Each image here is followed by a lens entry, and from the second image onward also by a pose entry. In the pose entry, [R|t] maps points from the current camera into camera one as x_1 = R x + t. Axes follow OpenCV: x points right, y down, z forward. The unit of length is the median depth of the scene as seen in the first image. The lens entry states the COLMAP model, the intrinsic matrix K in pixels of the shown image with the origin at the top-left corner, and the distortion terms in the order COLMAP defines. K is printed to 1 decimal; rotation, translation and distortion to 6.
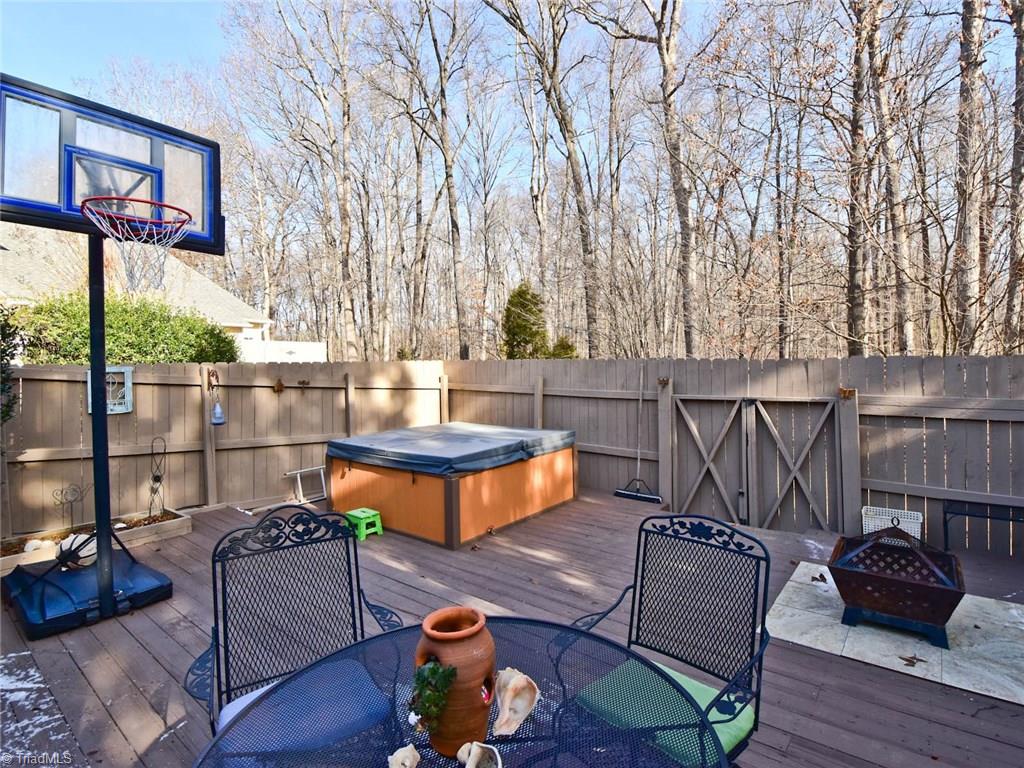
lens RADIAL K [[508.5, 0, 529.2], [0, 508.5, 362.6], [0, 0, 1]] dist [0.012359, -0.018844]
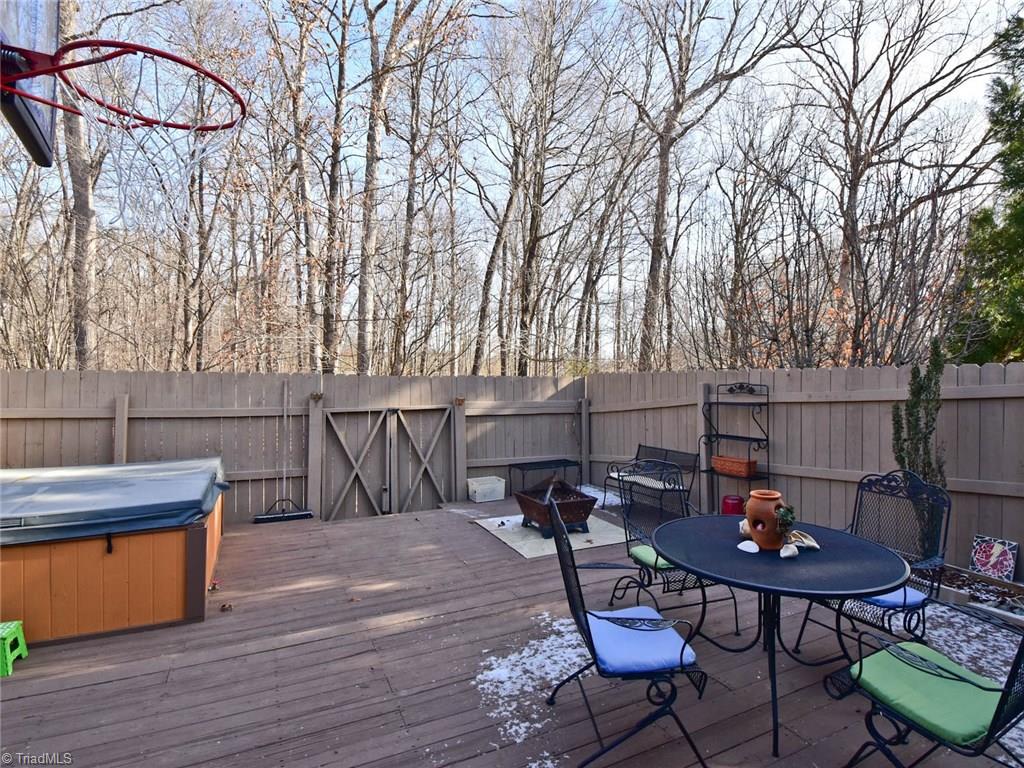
lens RADIAL K [[521.0, 0, 507.5], [0, 521.0, 349.7], [0, 0, 1]] dist [-0.022838, -0.001931]
pose [[0.445496, 0.062034, 0.893132, -0.595645], [-0.009031, 0.997857, -0.064803, 0.009185], [-0.895238, 0.020803, 0.445102, 0.220087]]
